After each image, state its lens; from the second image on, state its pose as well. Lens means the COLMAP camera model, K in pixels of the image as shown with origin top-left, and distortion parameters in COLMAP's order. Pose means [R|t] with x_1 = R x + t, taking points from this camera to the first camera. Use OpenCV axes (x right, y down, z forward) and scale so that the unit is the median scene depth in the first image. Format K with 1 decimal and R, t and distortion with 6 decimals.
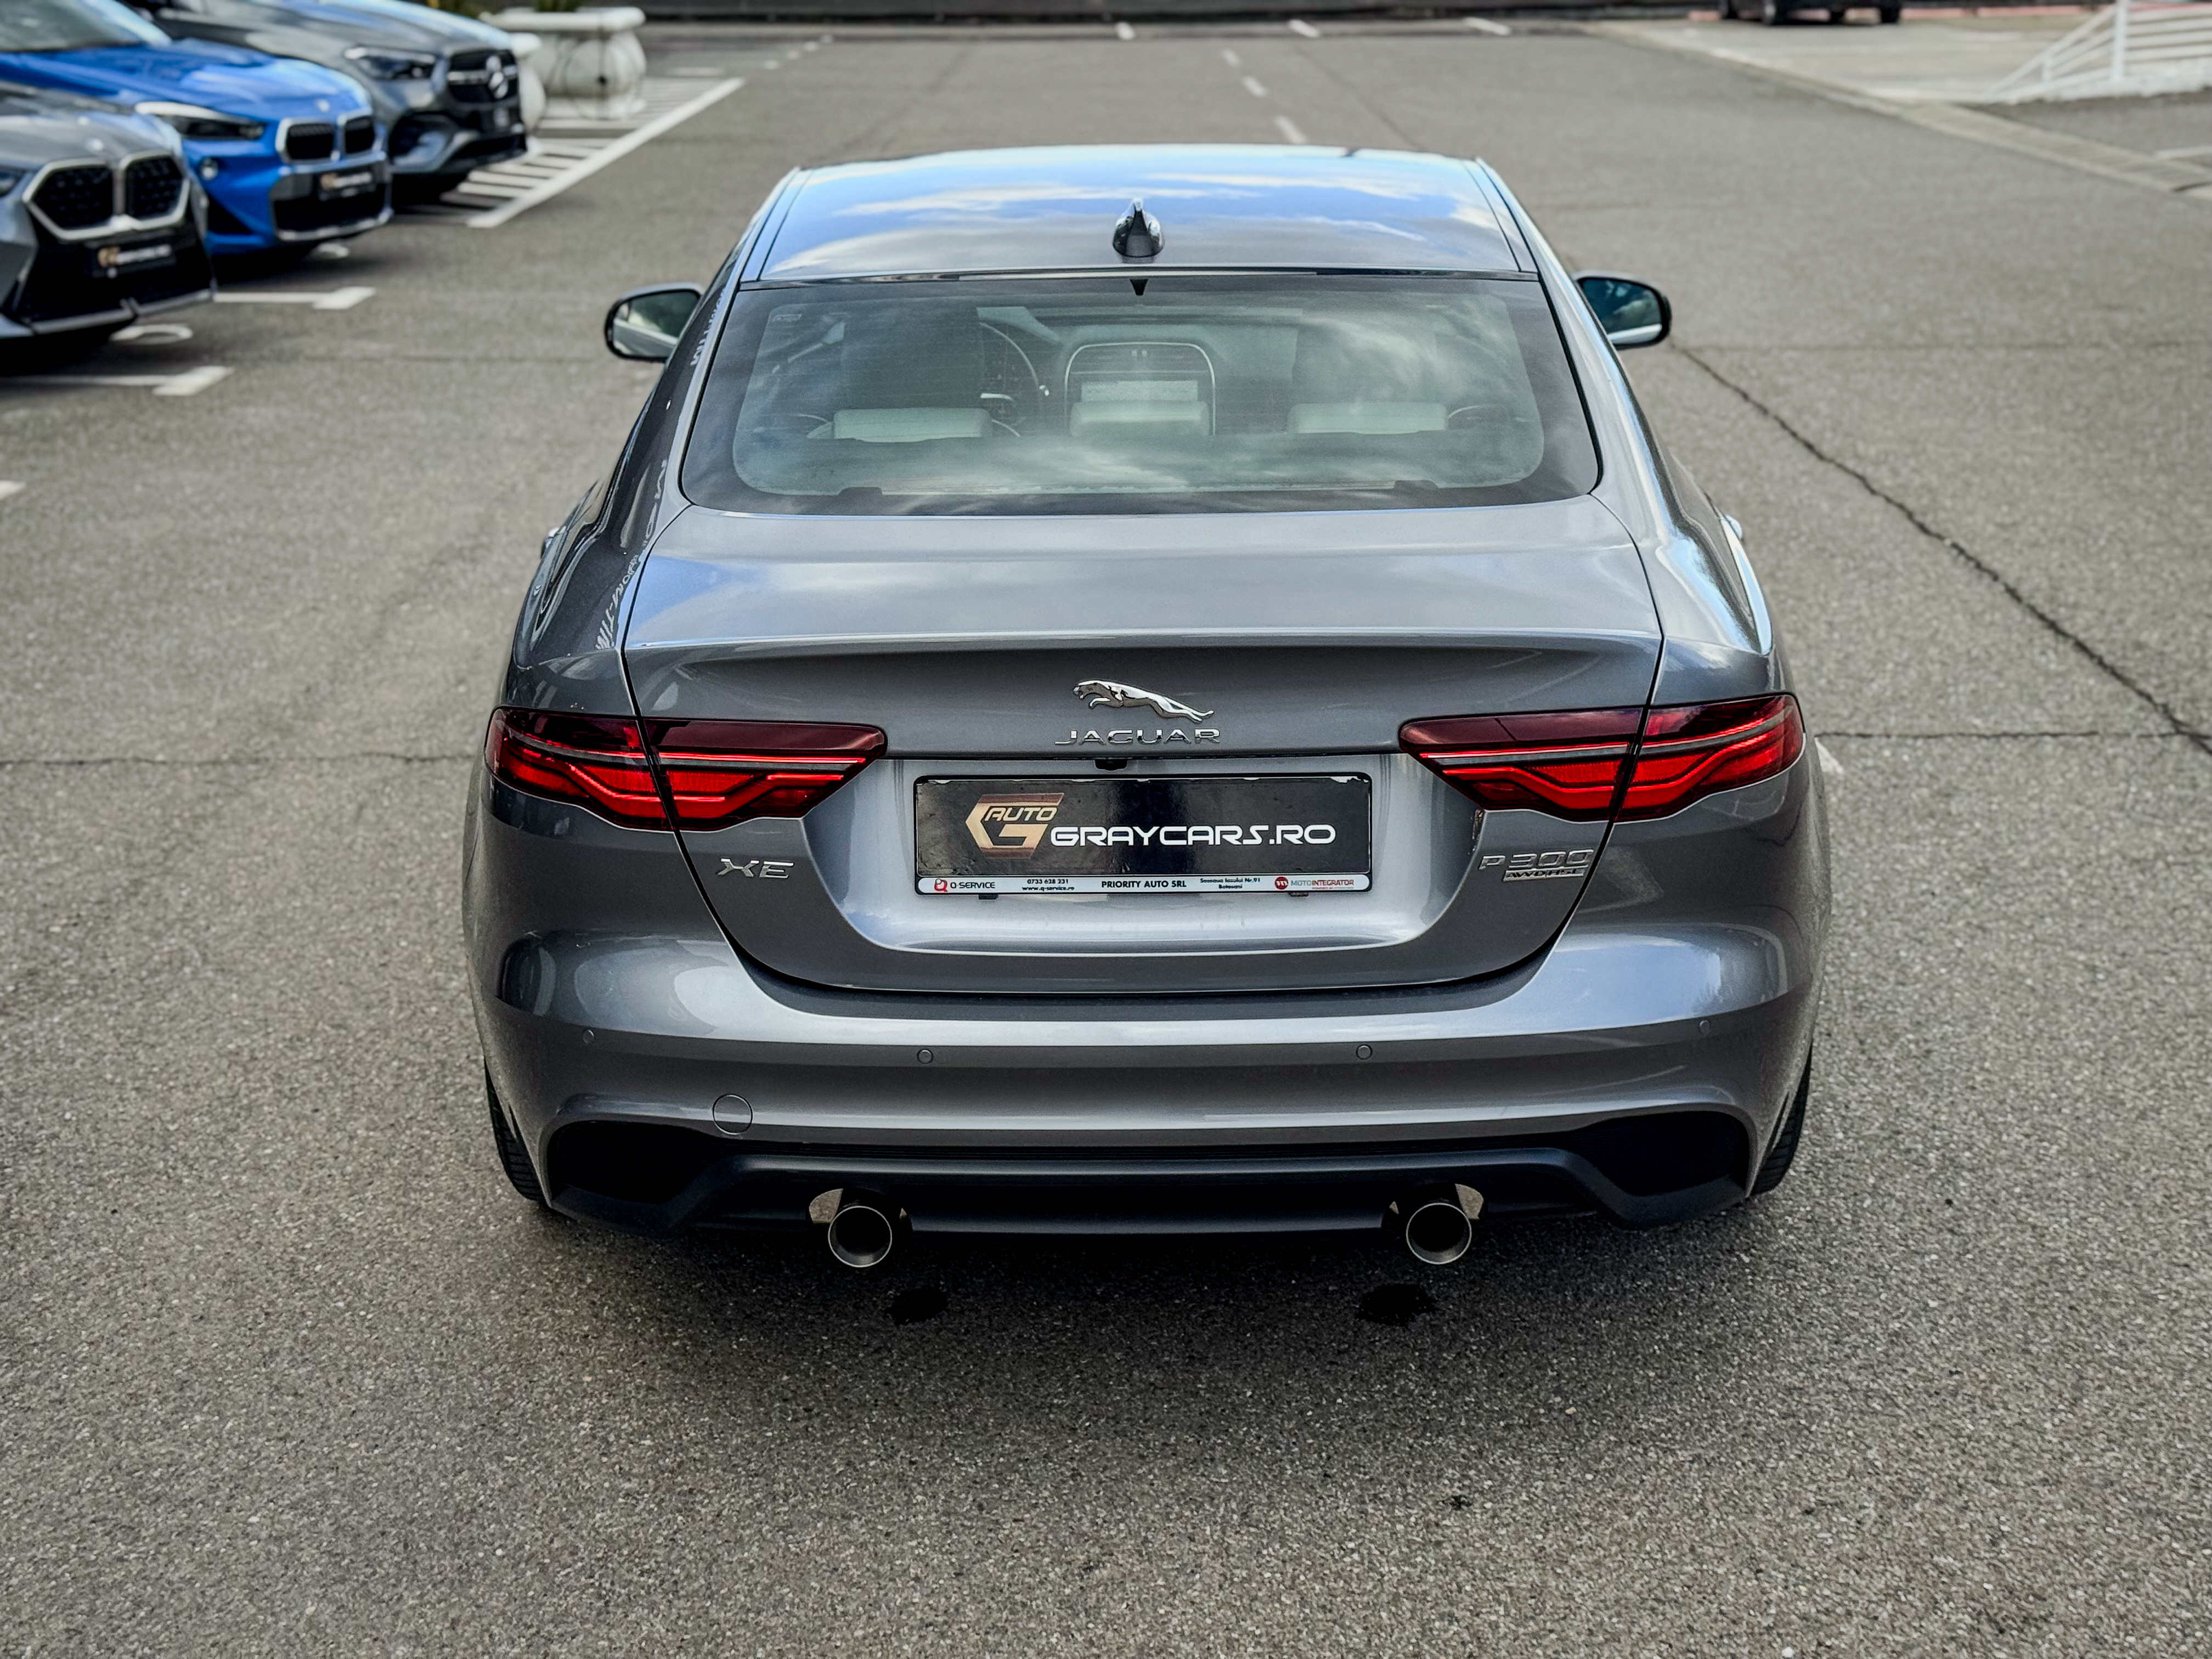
lens RADIAL K [[3065.8, 0, 1119.0], [0, 3065.8, 835.5], [0, 0, 1]] dist [0.091212, 0.000000]
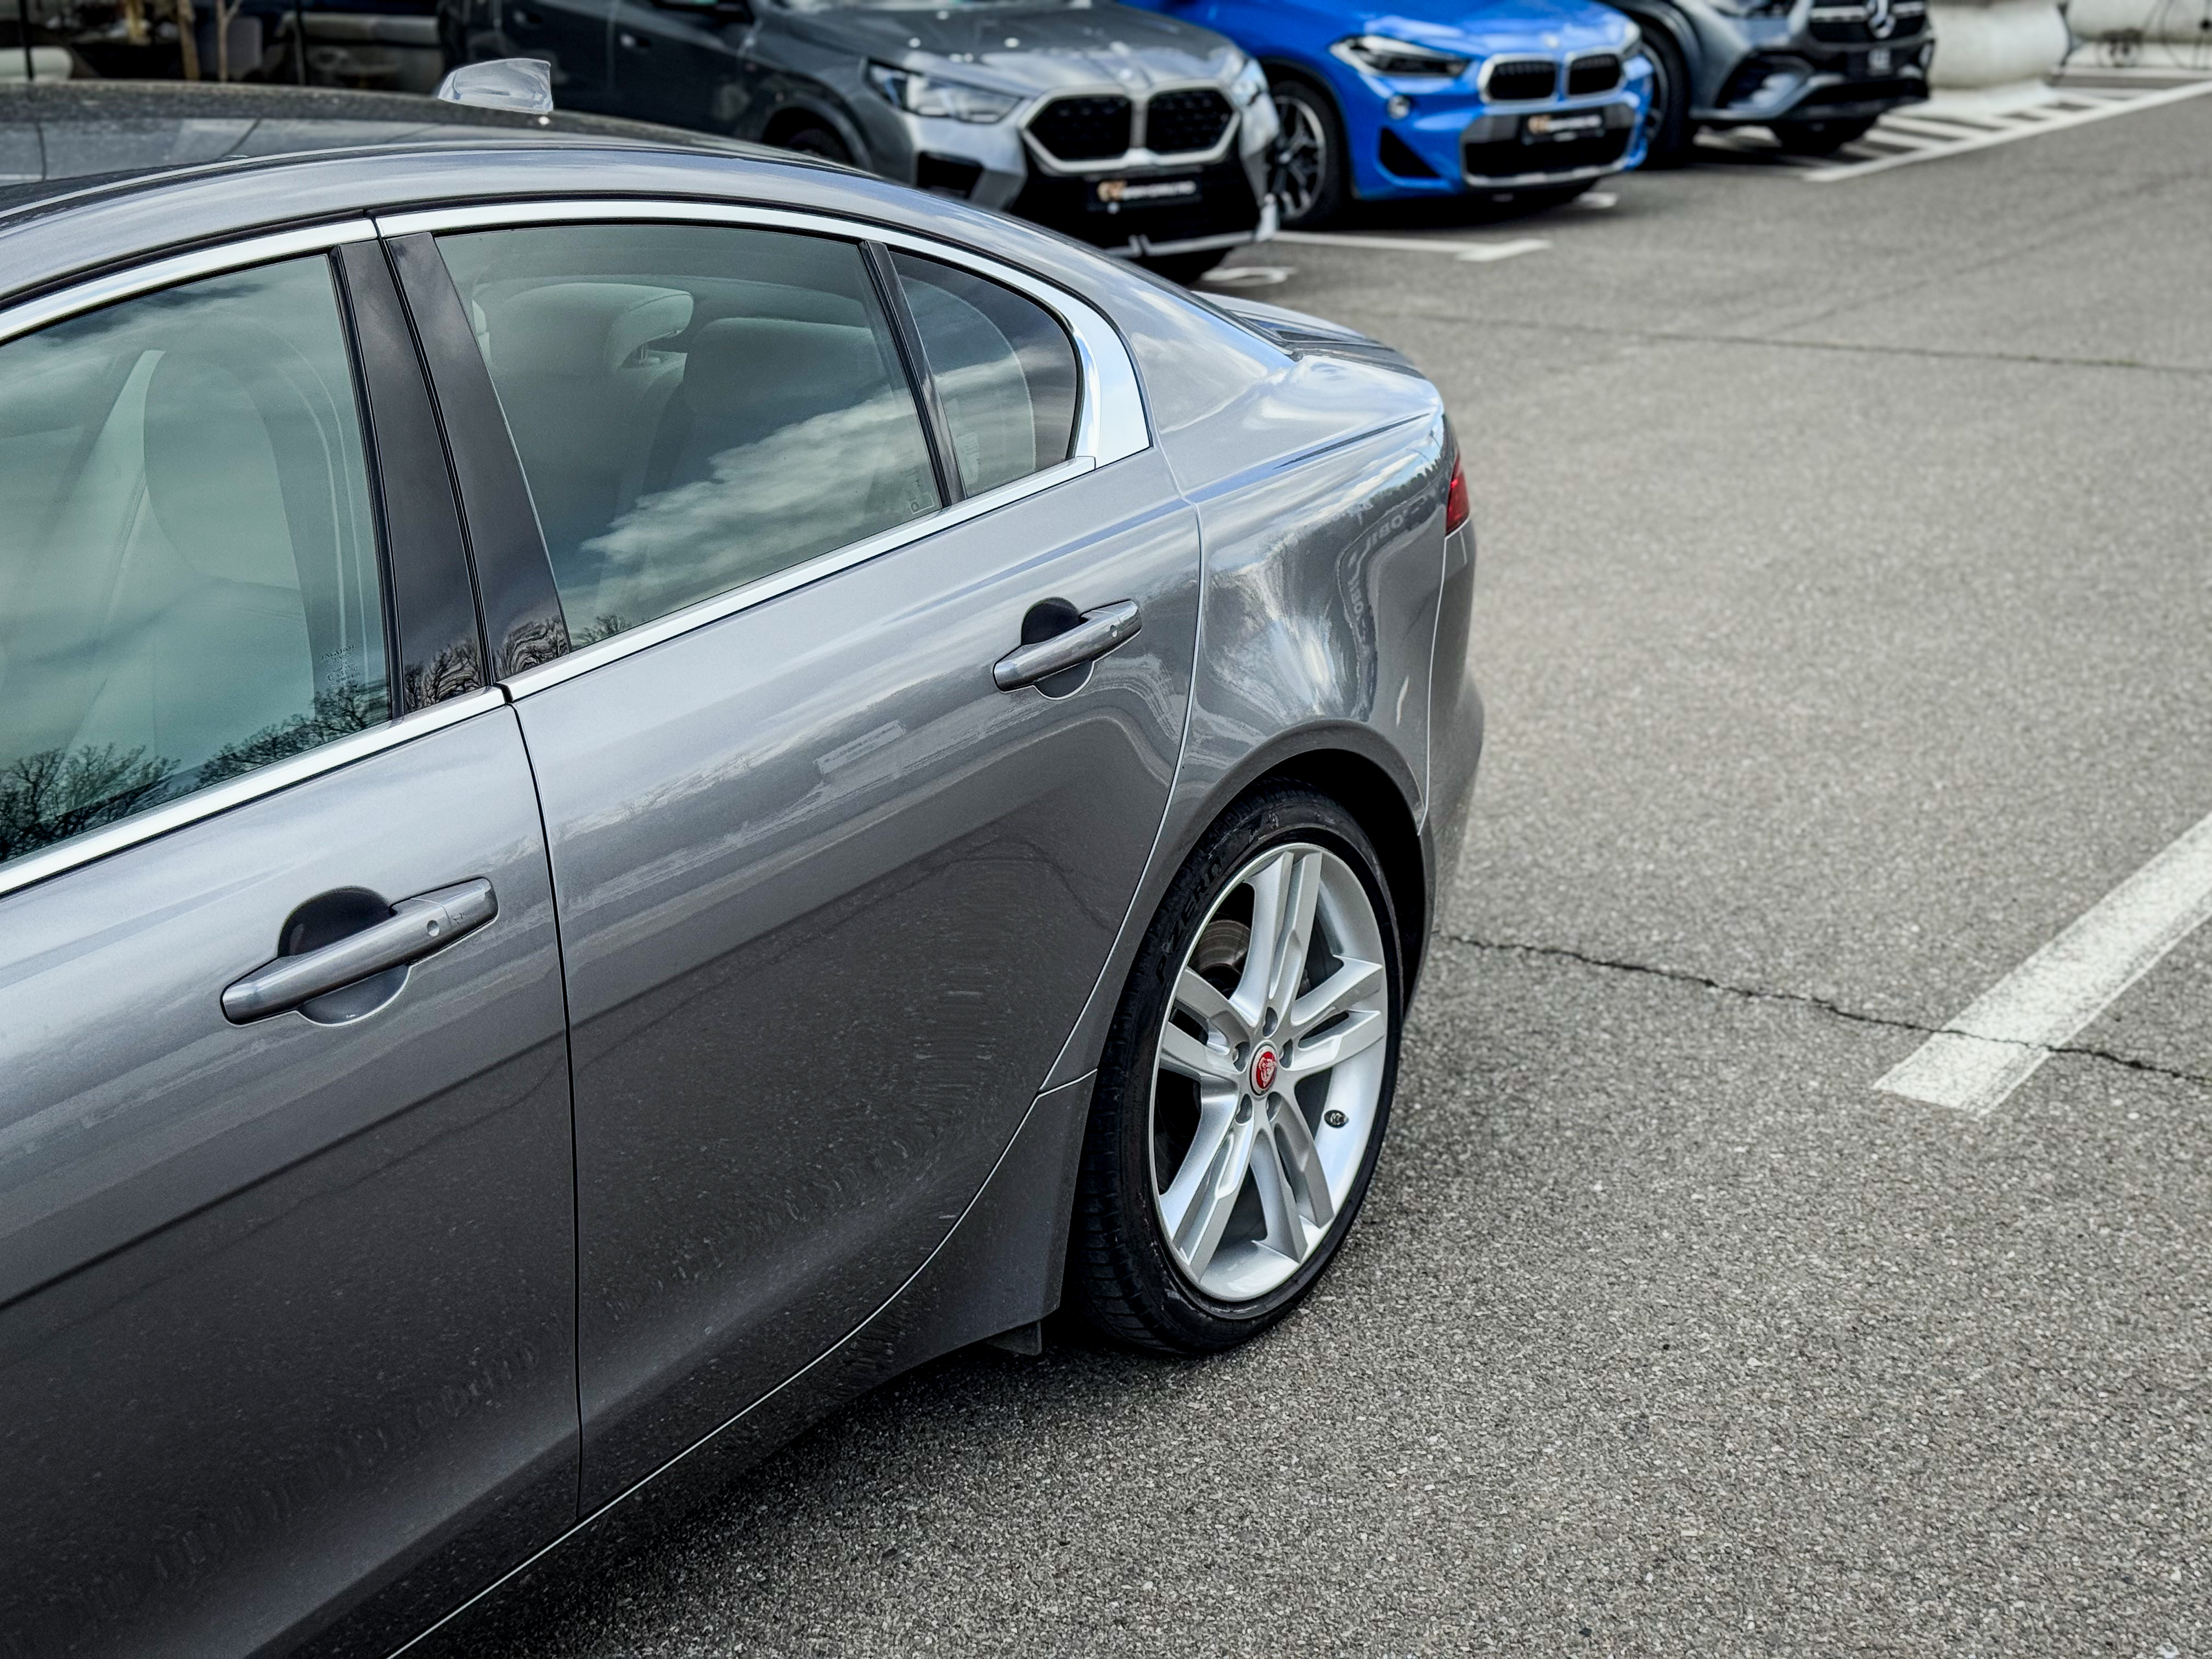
lens RADIAL K [[3065.8, 0, 1118.3], [0, 3065.8, 829.8], [0, 0, 1]] dist [0.091212, 0.000000]
pose [[0.811032, 0.165017, -0.561245, 0.809355], [-0.158393, 0.985498, 0.060868, -0.164224], [0.563151, 0.039531, 0.825408, 0.732758]]
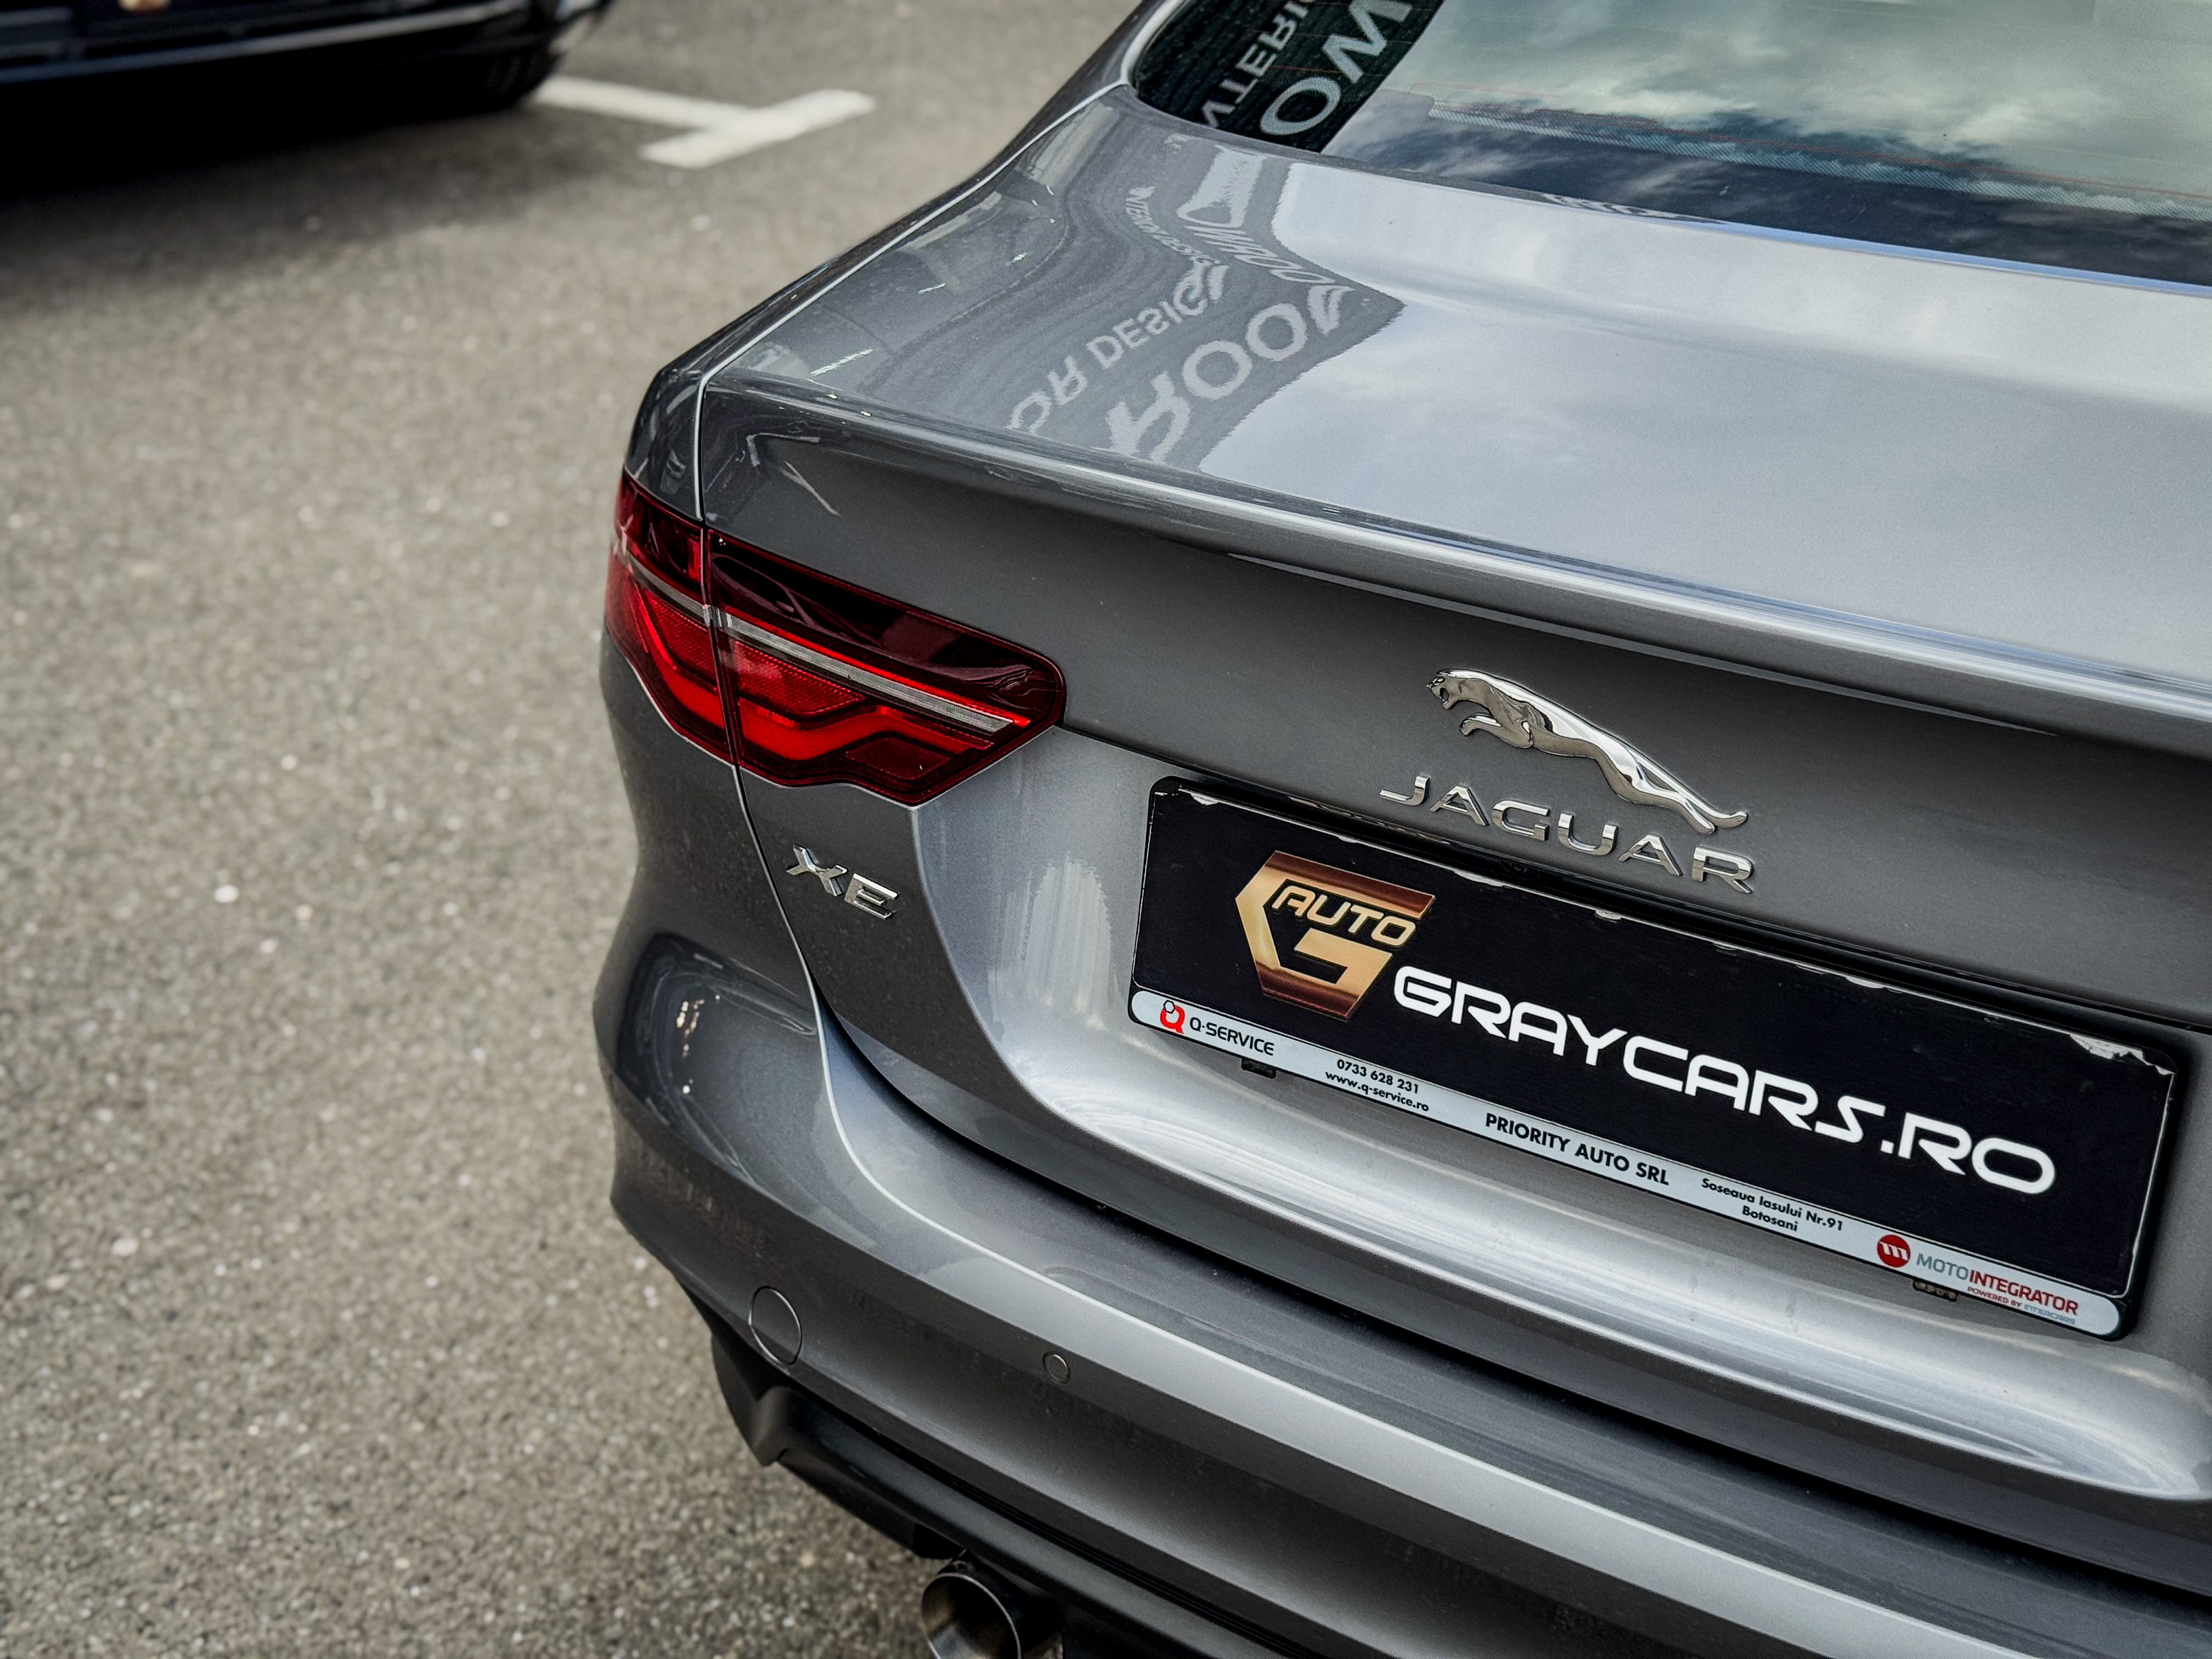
lens RADIAL K [[3065.8, 0, 1100.5], [0, 3065.8, 810.2], [0, 0, 1]] dist [0.091212, 0.000000]
pose [[0.830113, 0.243432, -0.501650, 0.154614], [-0.157587, 0.965413, 0.207710, -0.106573], [0.534863, -0.093369, 0.839764, 0.613620]]
